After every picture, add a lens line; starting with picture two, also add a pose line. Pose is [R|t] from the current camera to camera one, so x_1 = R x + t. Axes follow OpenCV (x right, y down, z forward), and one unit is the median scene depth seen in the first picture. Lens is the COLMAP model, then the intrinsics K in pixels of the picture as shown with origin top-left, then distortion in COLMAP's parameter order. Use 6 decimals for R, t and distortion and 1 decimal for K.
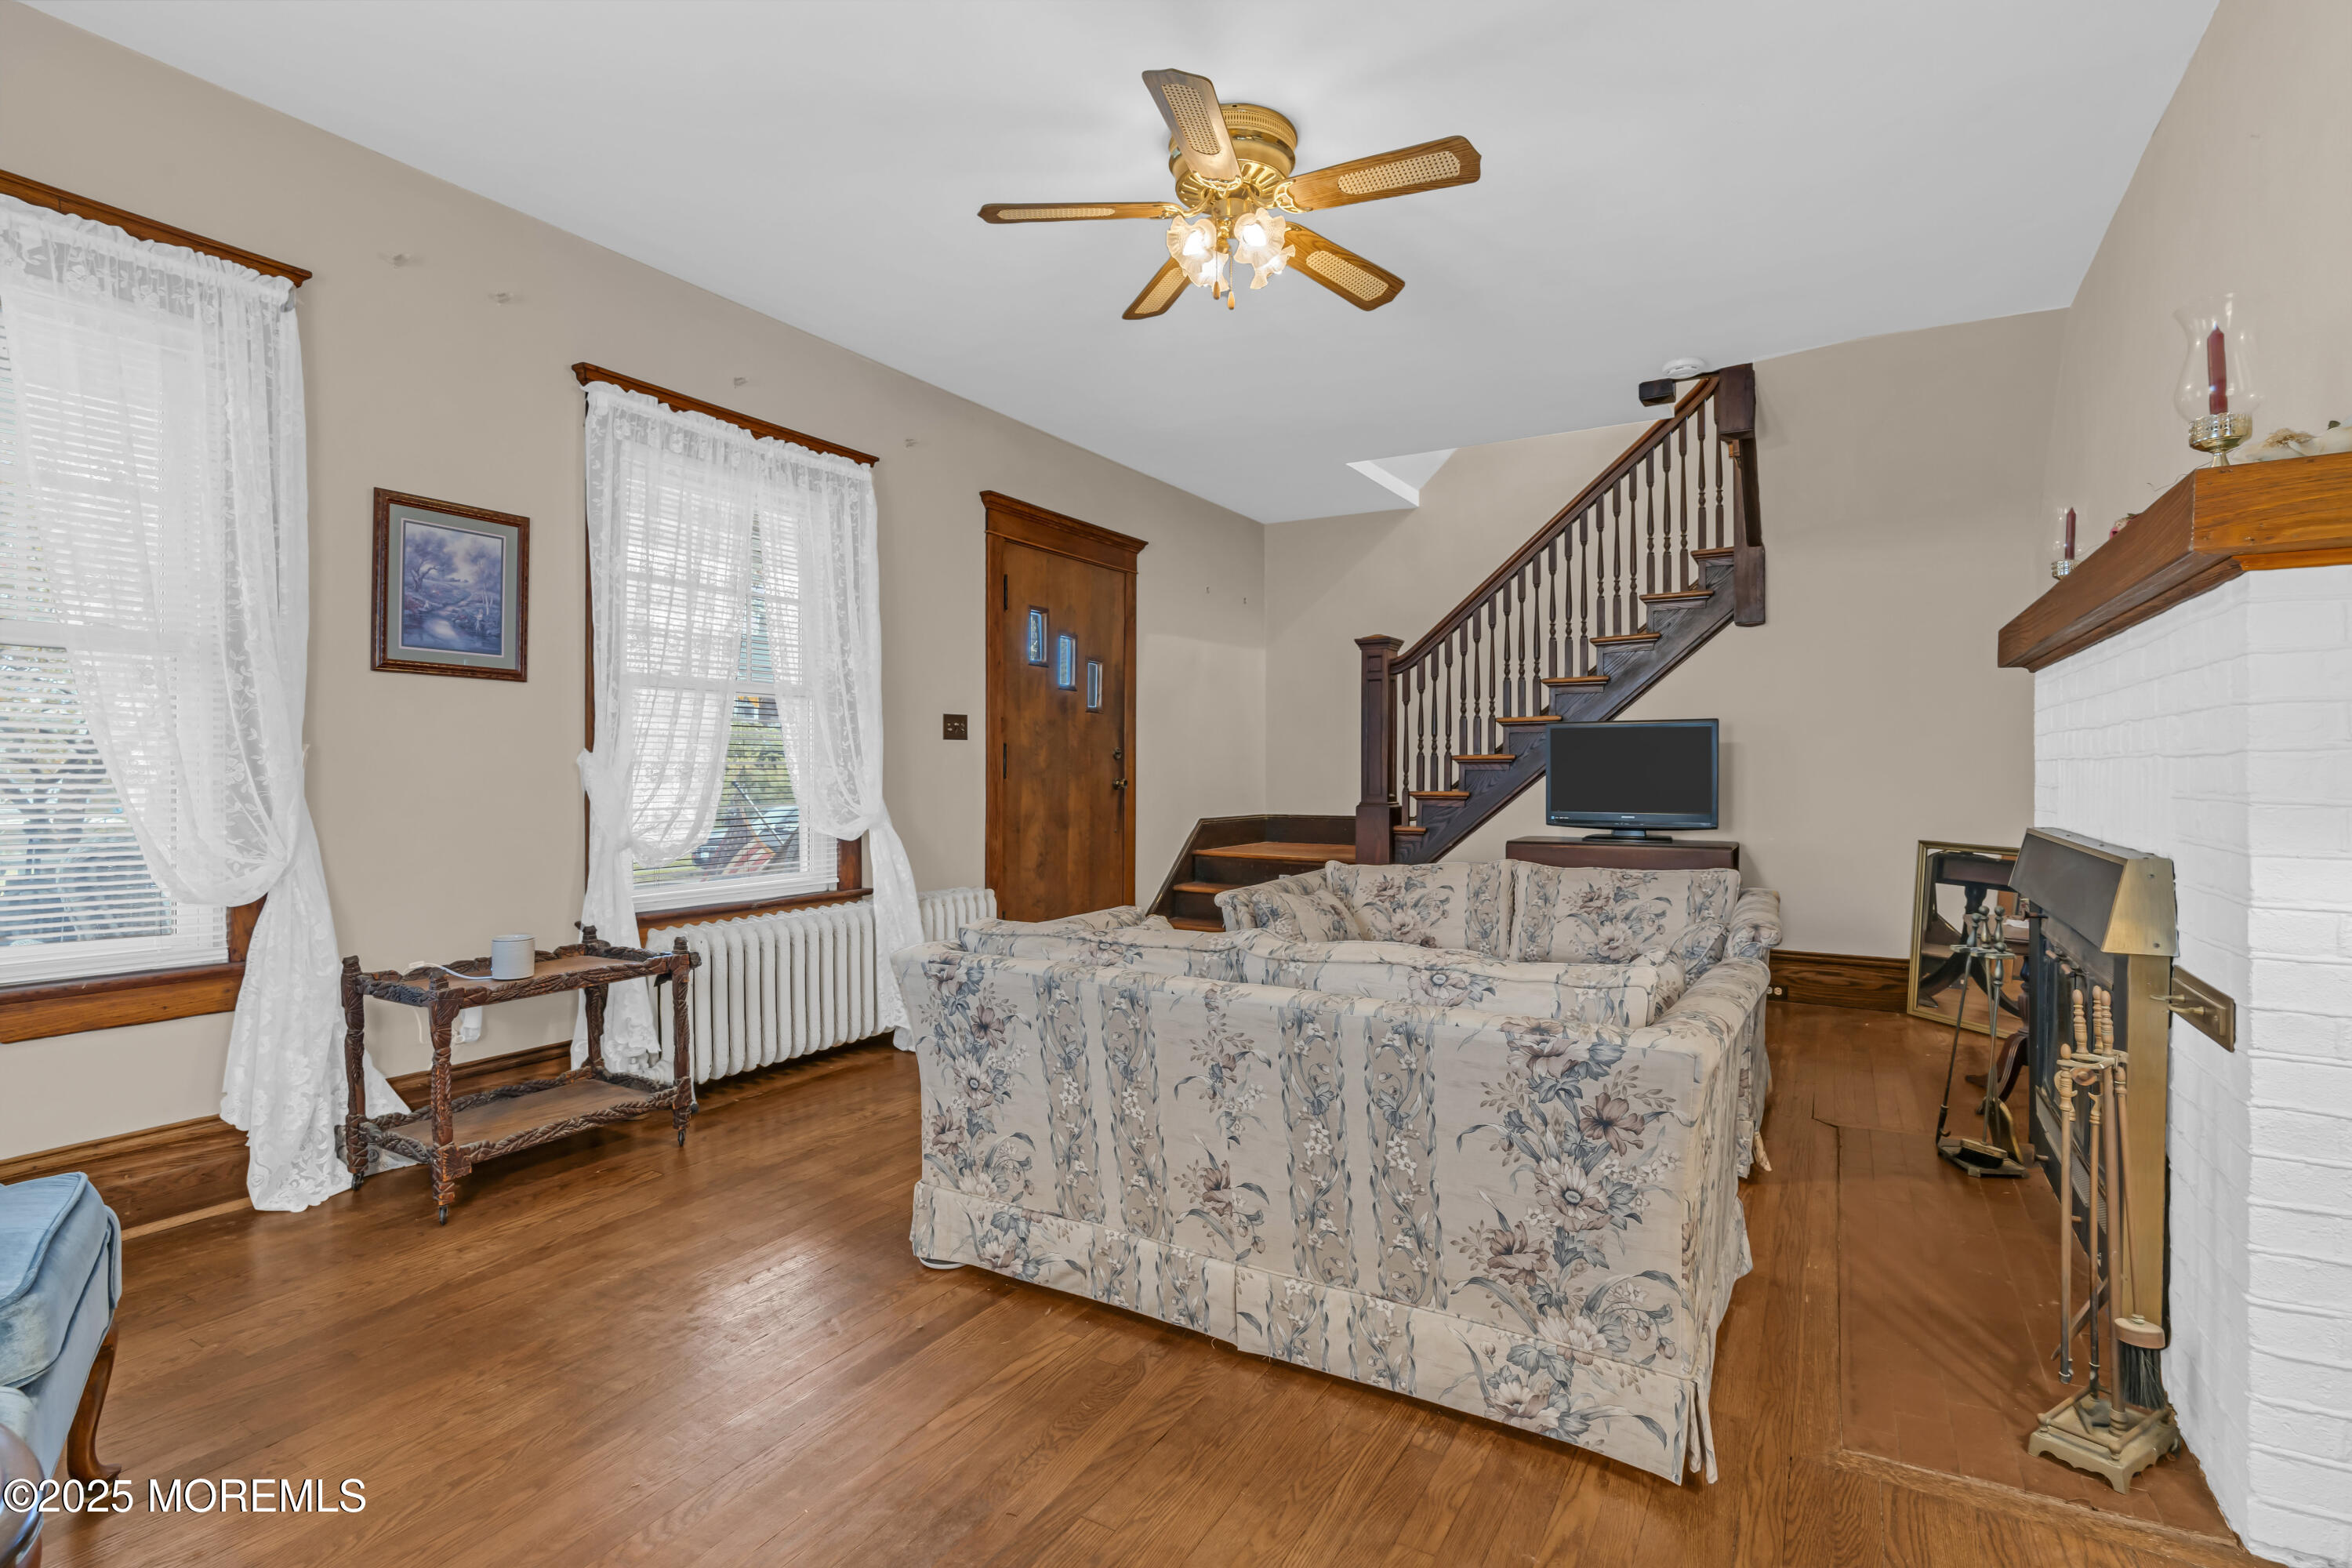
lens RADIAL K [[1037.5, 0, 1183.2], [0, 1037.5, 797.2], [0, 0, 1]] dist [-0.013775, 0.000673]
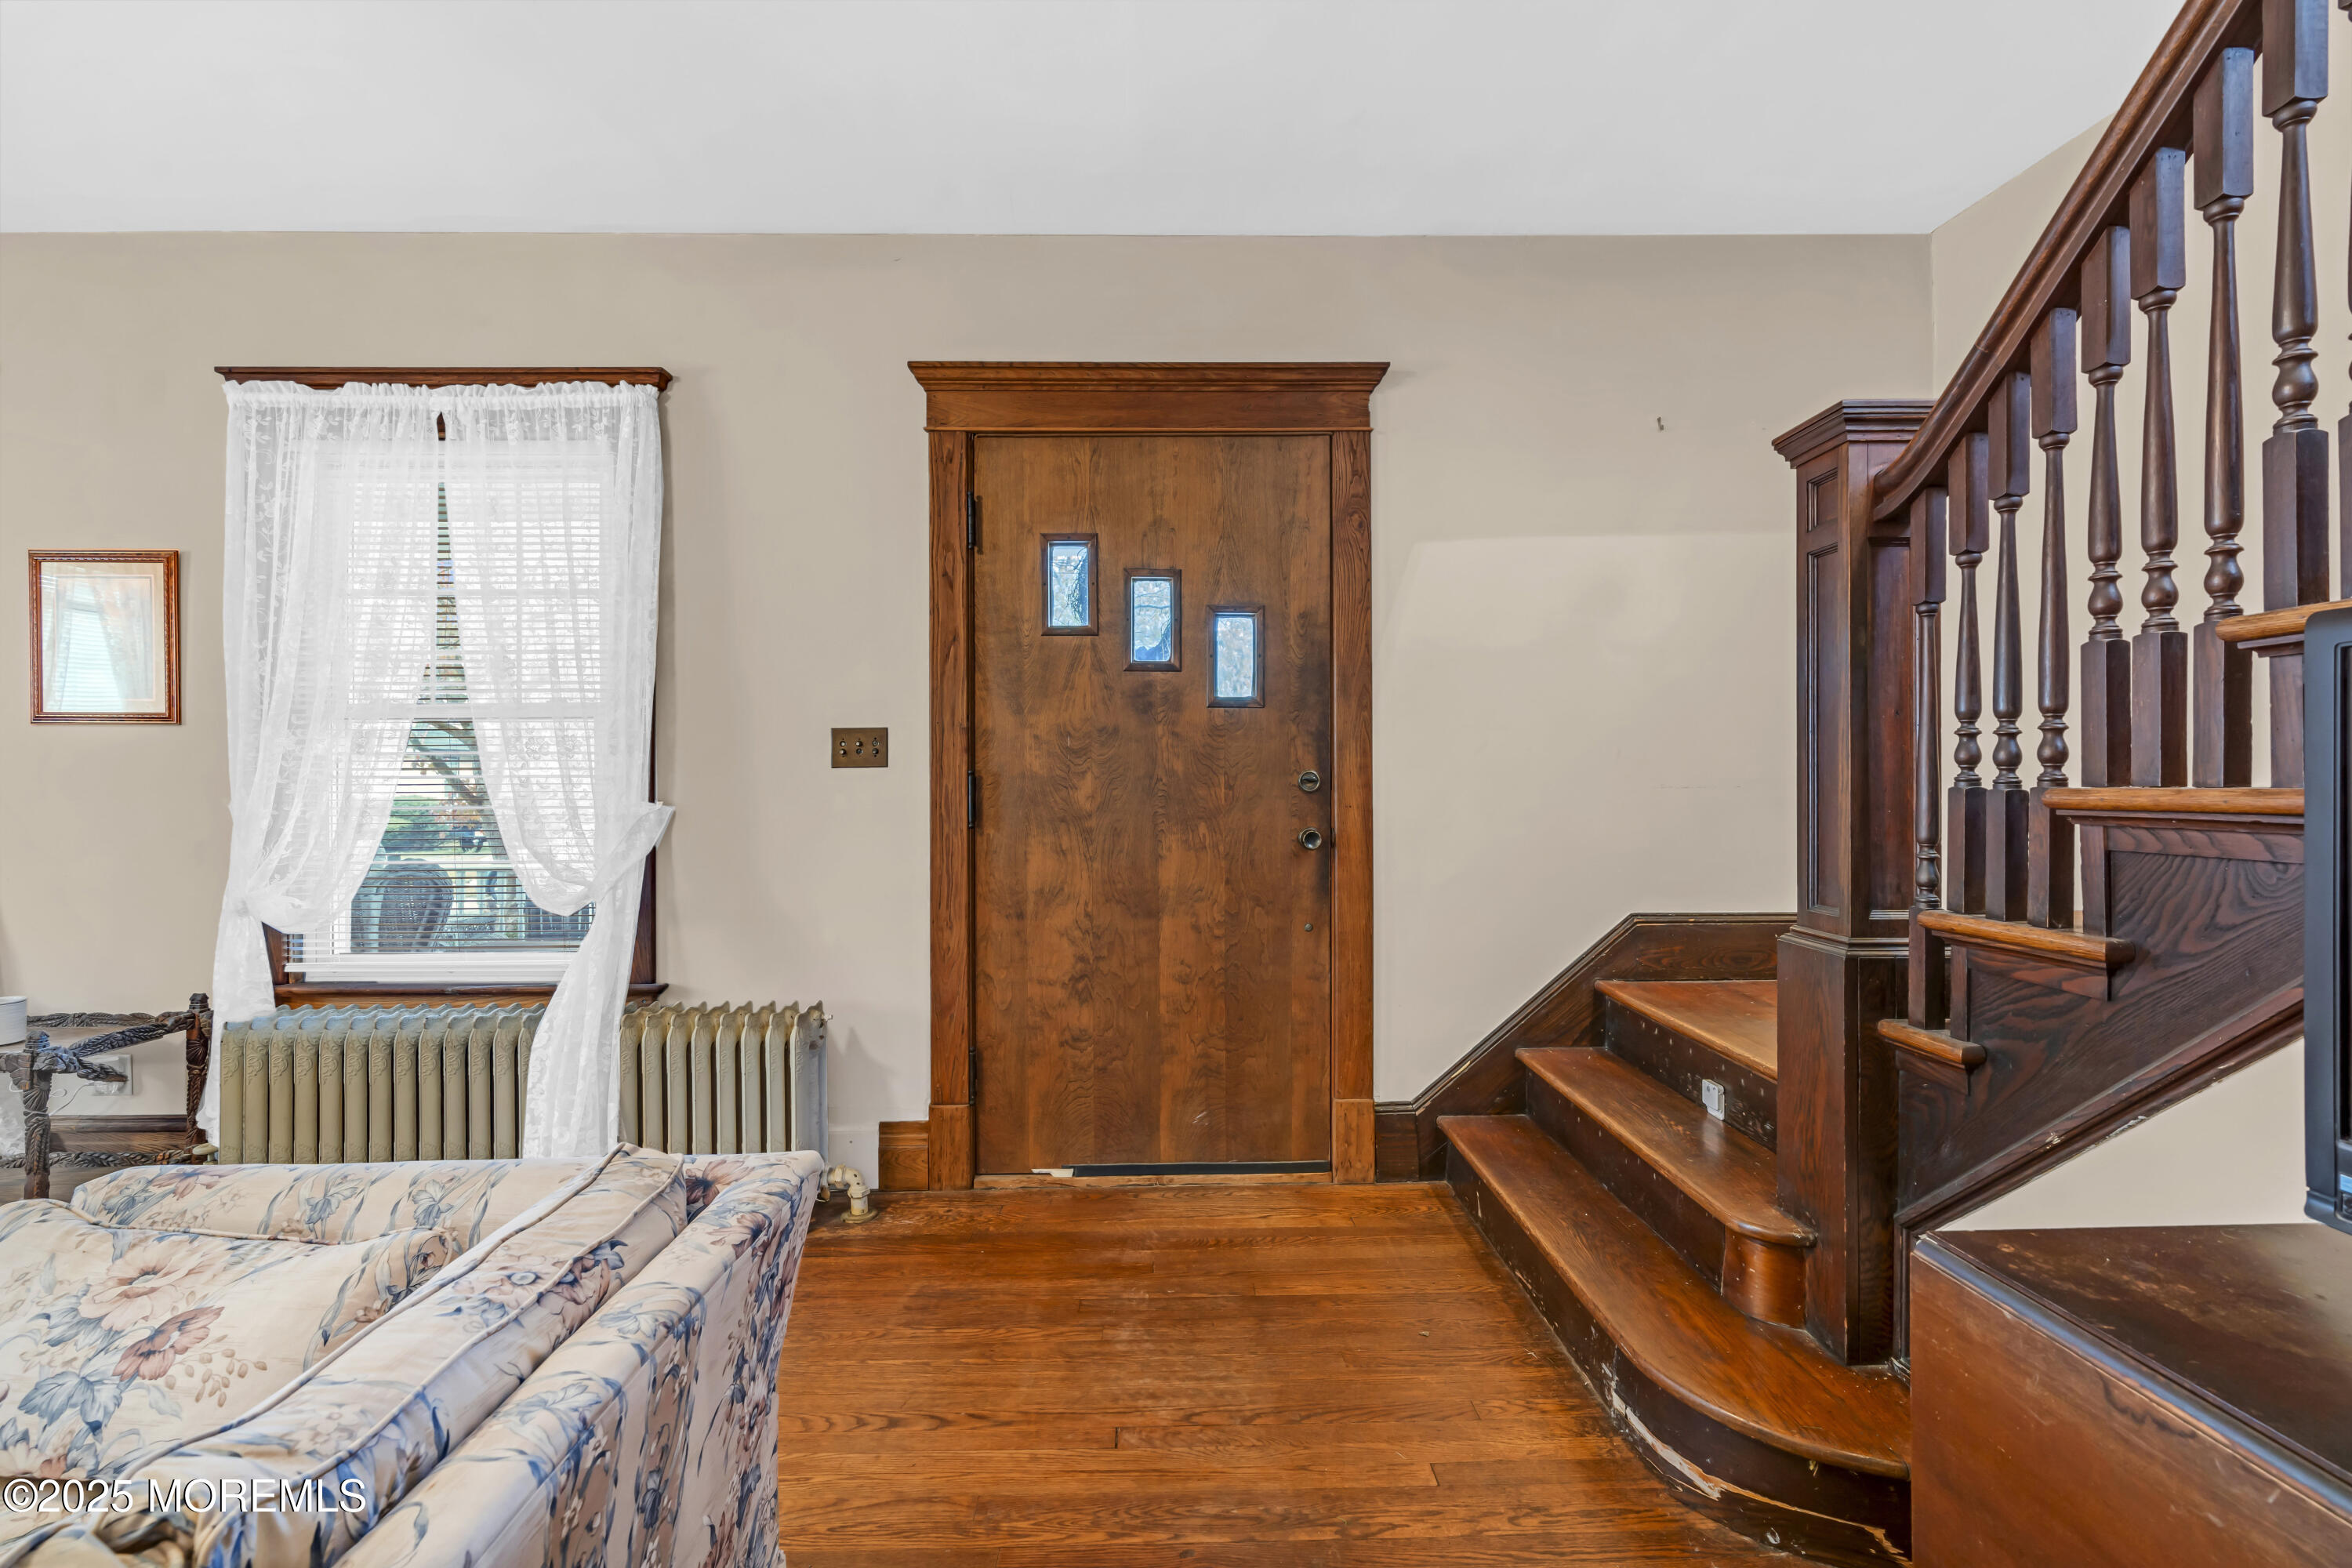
lens RADIAL K [[1037.5, 0, 1210.5], [0, 1037.5, 779.2], [0, 0, 1]] dist [-0.013775, 0.000673]
pose [[0.551939, -0.002009, -0.833882, 0.398112], [-0.019033, 0.999706, -0.015006, -0.039166], [0.833667, 0.024154, 0.551738, 0.761913]]
